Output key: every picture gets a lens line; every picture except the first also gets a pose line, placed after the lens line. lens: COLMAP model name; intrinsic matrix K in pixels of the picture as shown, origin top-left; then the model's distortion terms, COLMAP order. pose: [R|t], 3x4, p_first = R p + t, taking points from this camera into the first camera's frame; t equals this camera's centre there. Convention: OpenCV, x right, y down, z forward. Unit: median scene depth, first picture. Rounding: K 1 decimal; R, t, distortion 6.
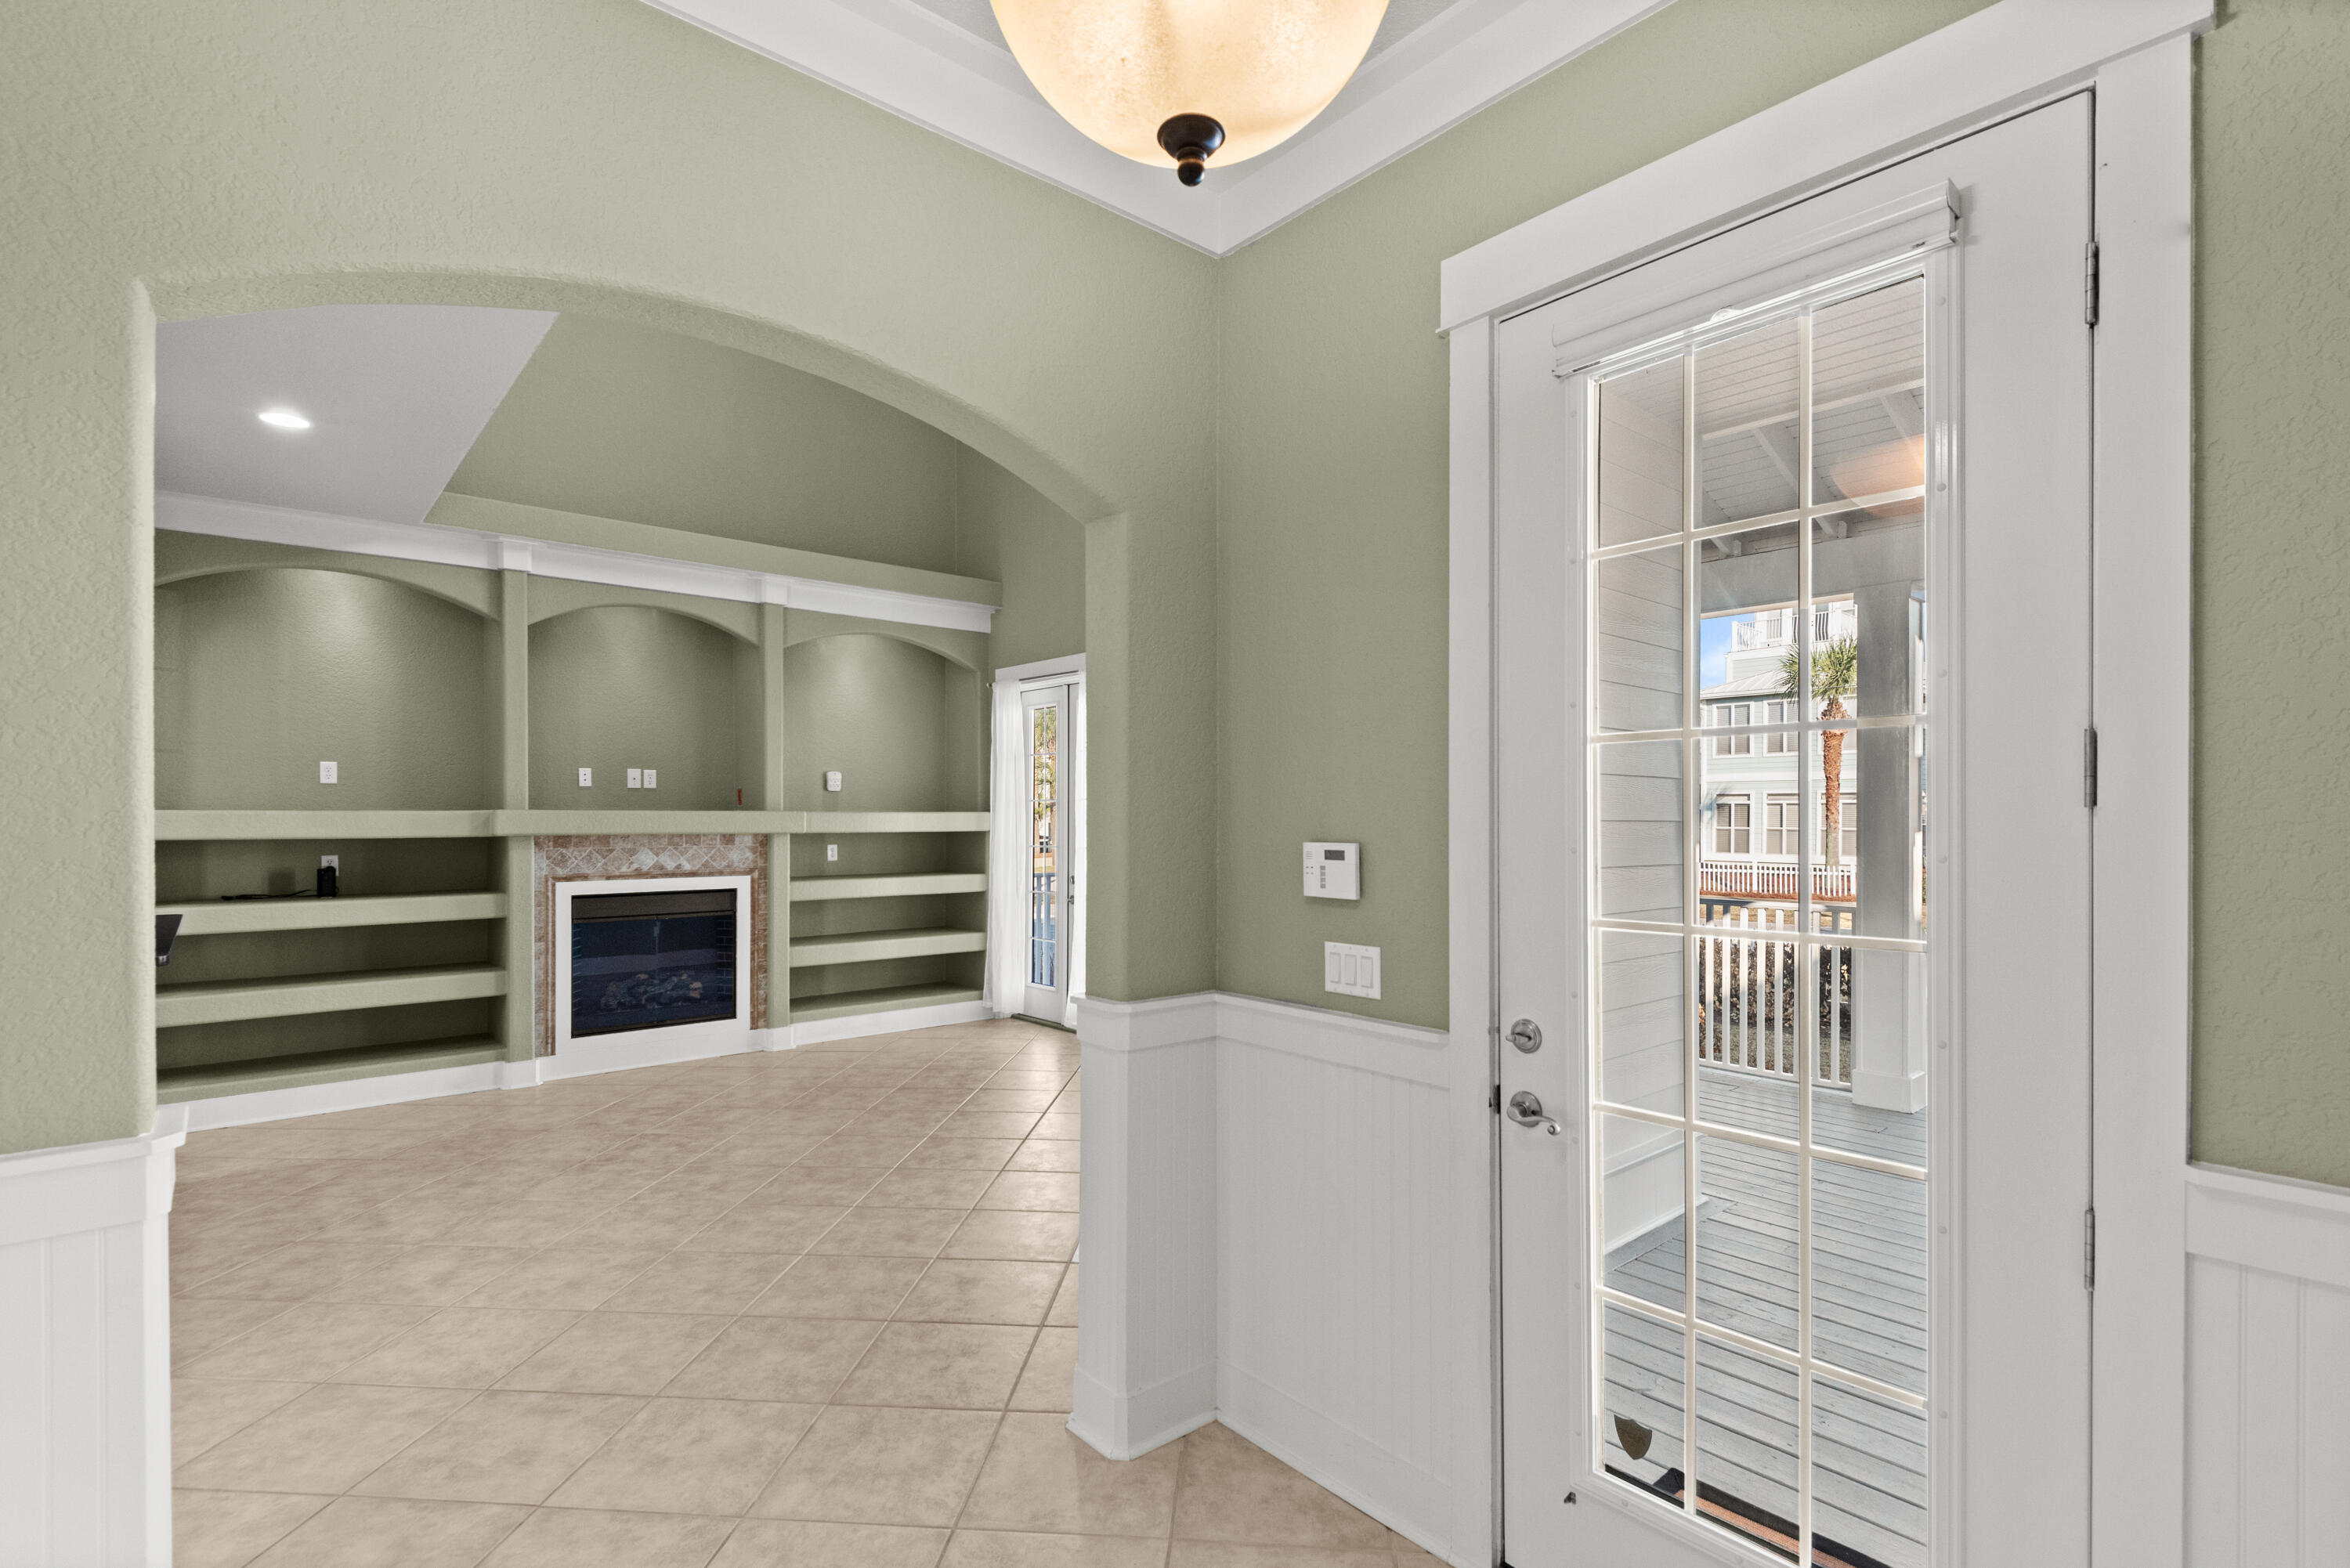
lens RADIAL K [[1097.1, 0, 1191.7], [0, 1097.1, 818.3], [0, 0, 1]] dist [0.029542, -0.022527]
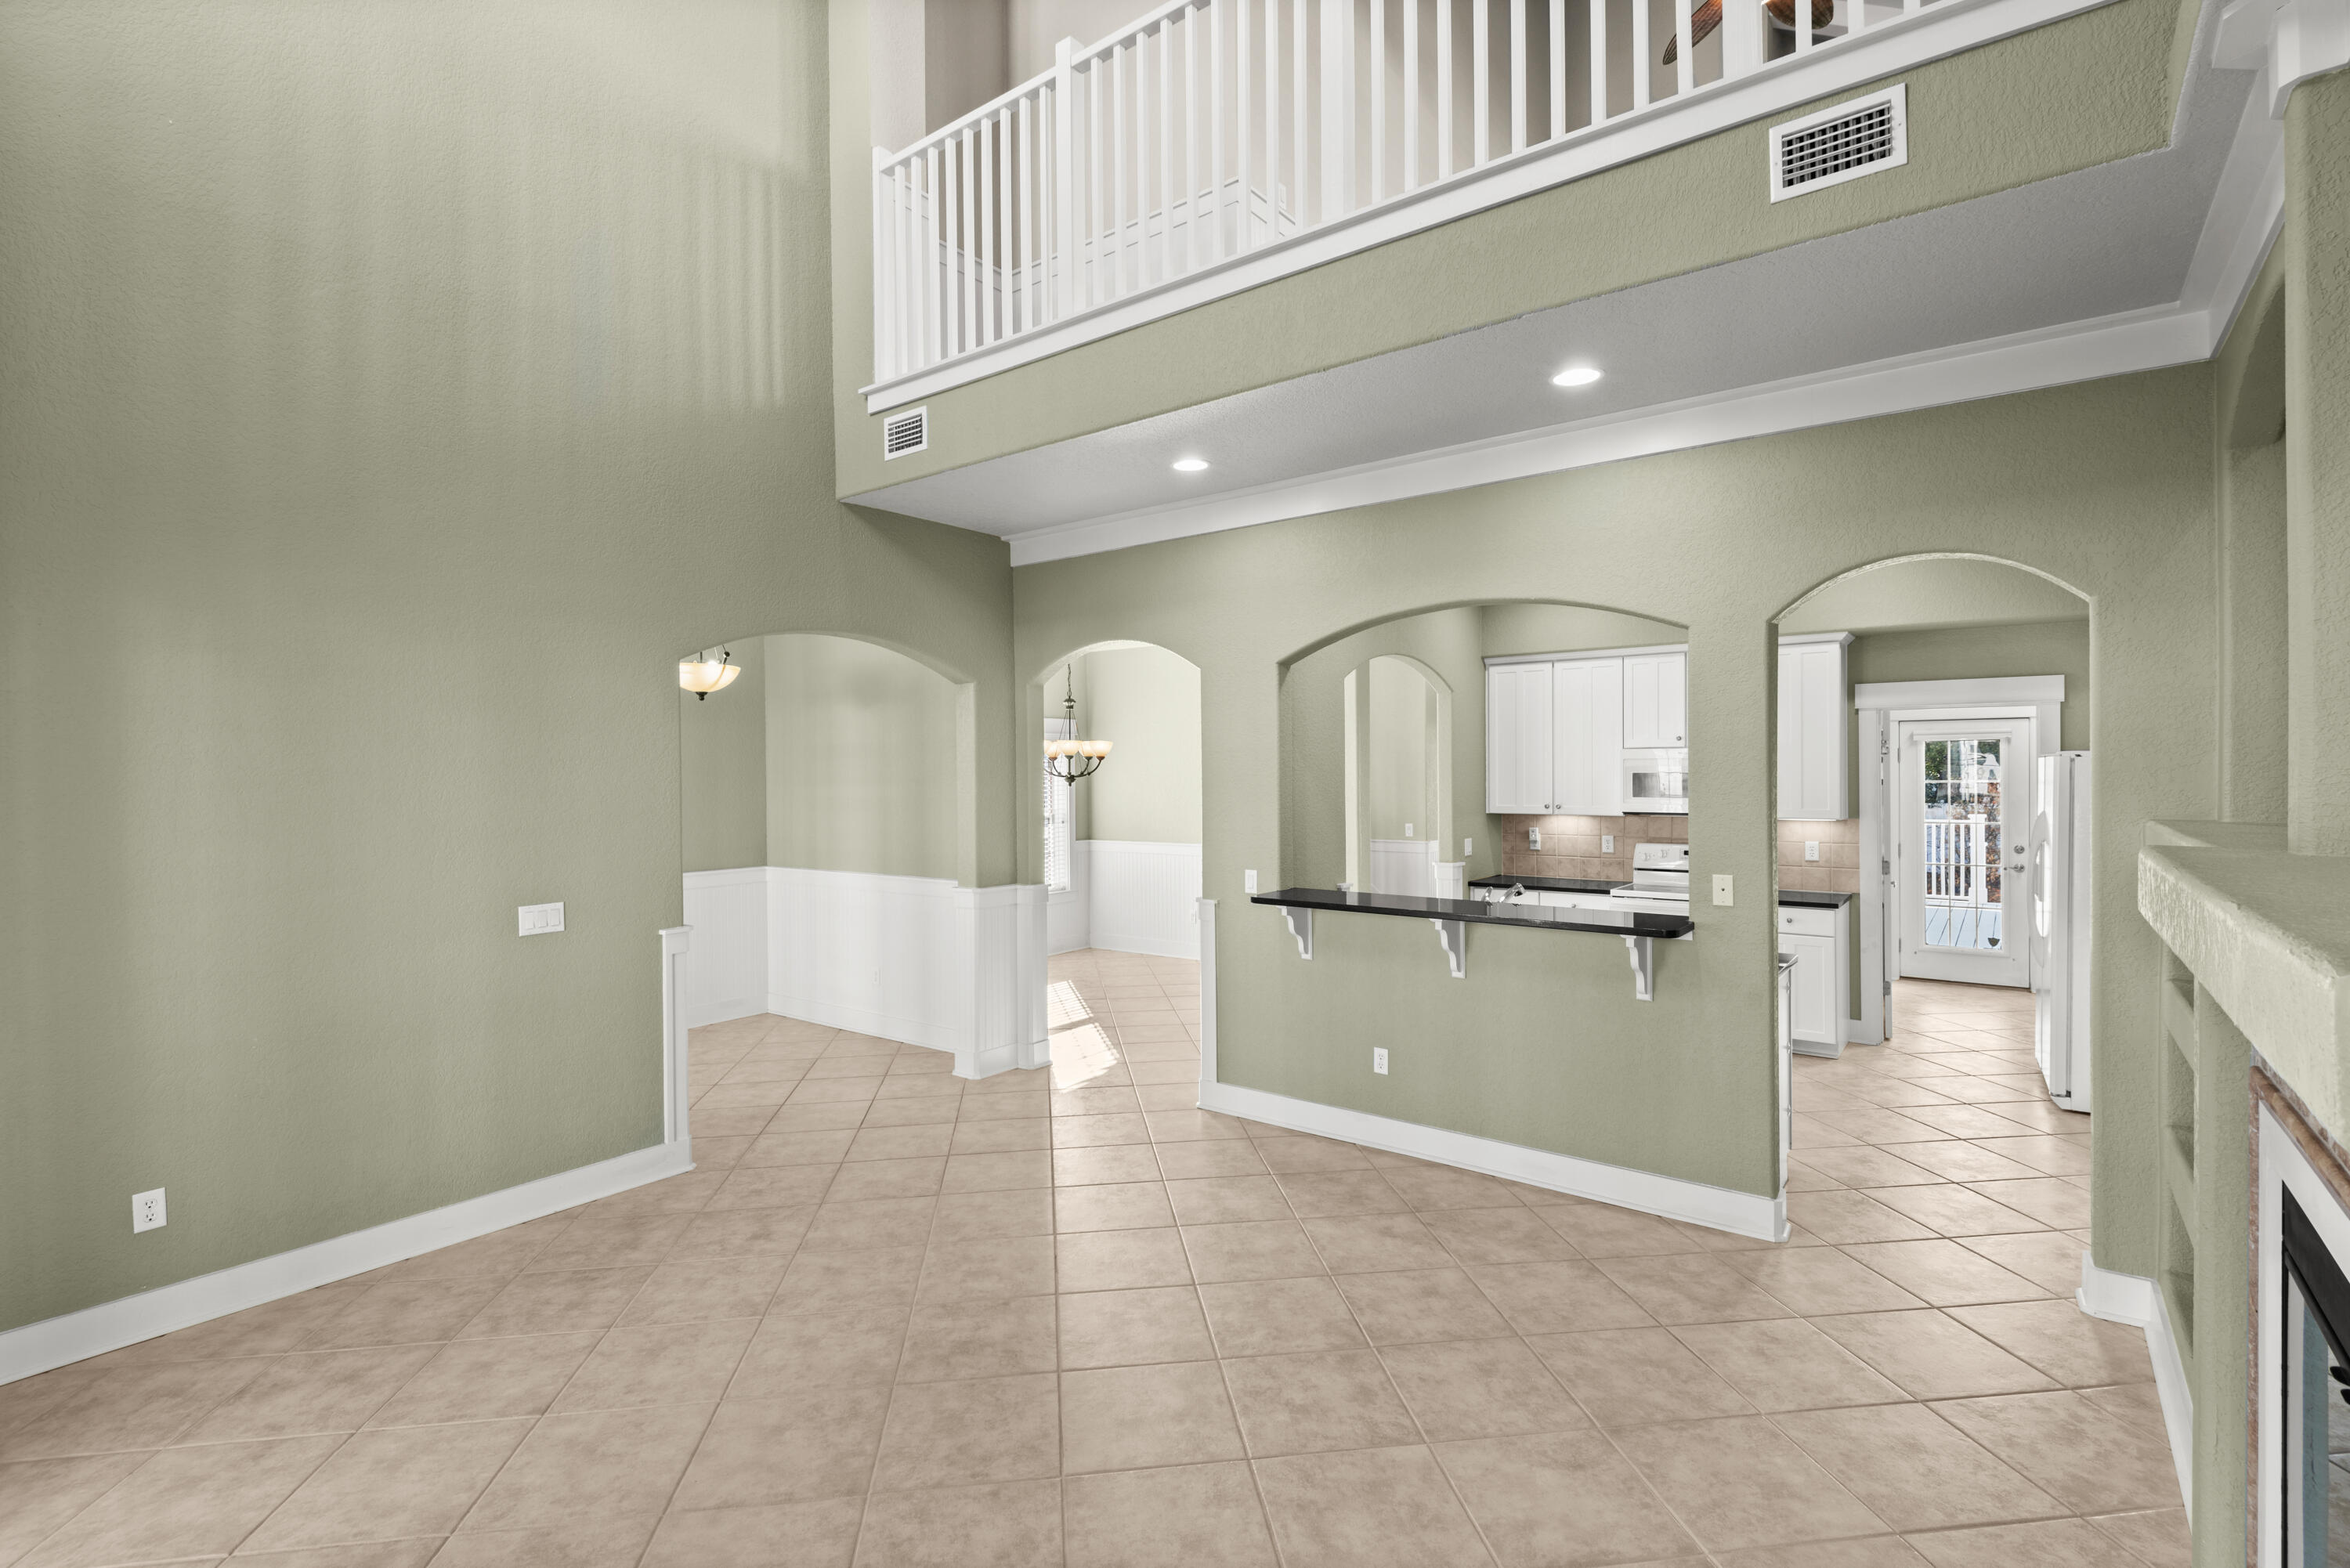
lens RADIAL K [[1077.0, 0, 1177.6], [0, 1077.0, 787.3], [0, 0, 1]] dist [0.031319, -0.020052]
pose [[-0.980146, 0.012128, -0.197905, -0.225092], [0.008982, 0.999819, 0.016784, -0.034191], [0.198073, 0.014673, -0.980078, 1.200675]]
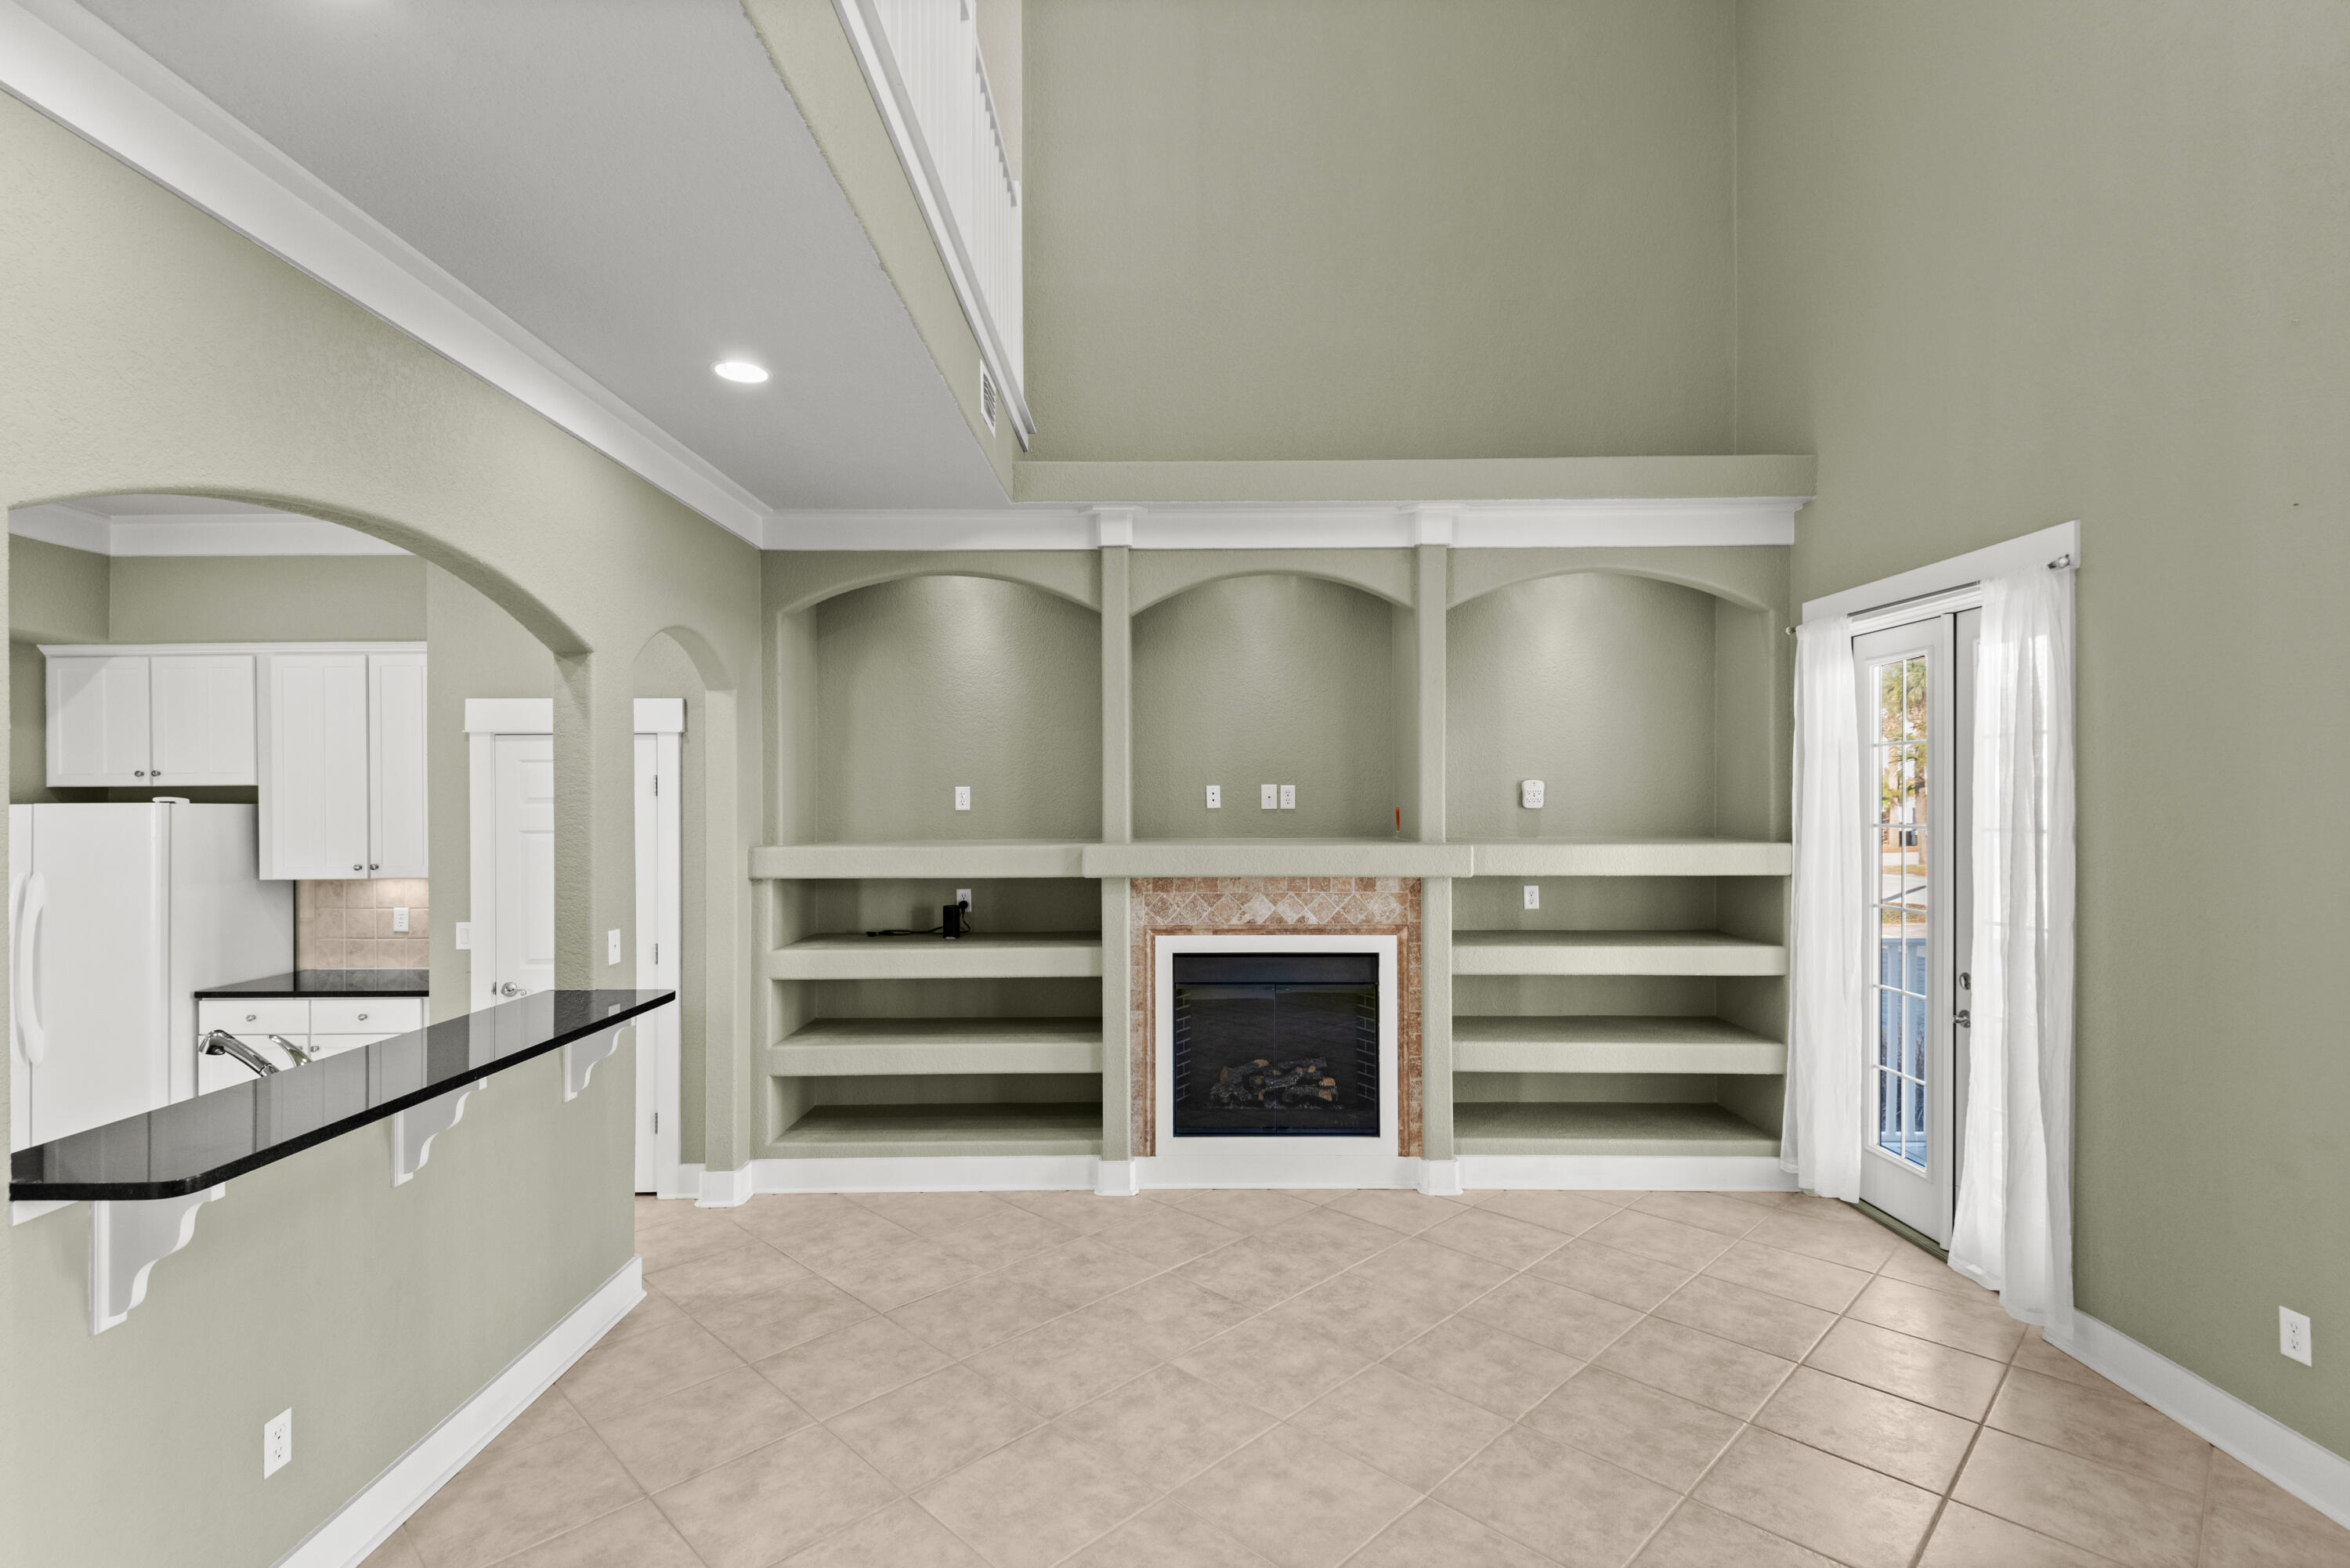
lens RADIAL K [[1090.9, 0, 1170.9], [0, 1090.9, 797.2], [0, 0, 1]] dist [0.046509, -0.034191]
pose [[0.751282, -0.002398, -0.659977, -0.052522], [0.002164, 0.999997, -0.001170, -0.038864], [0.659978, -0.000549, 0.751285, 0.413846]]
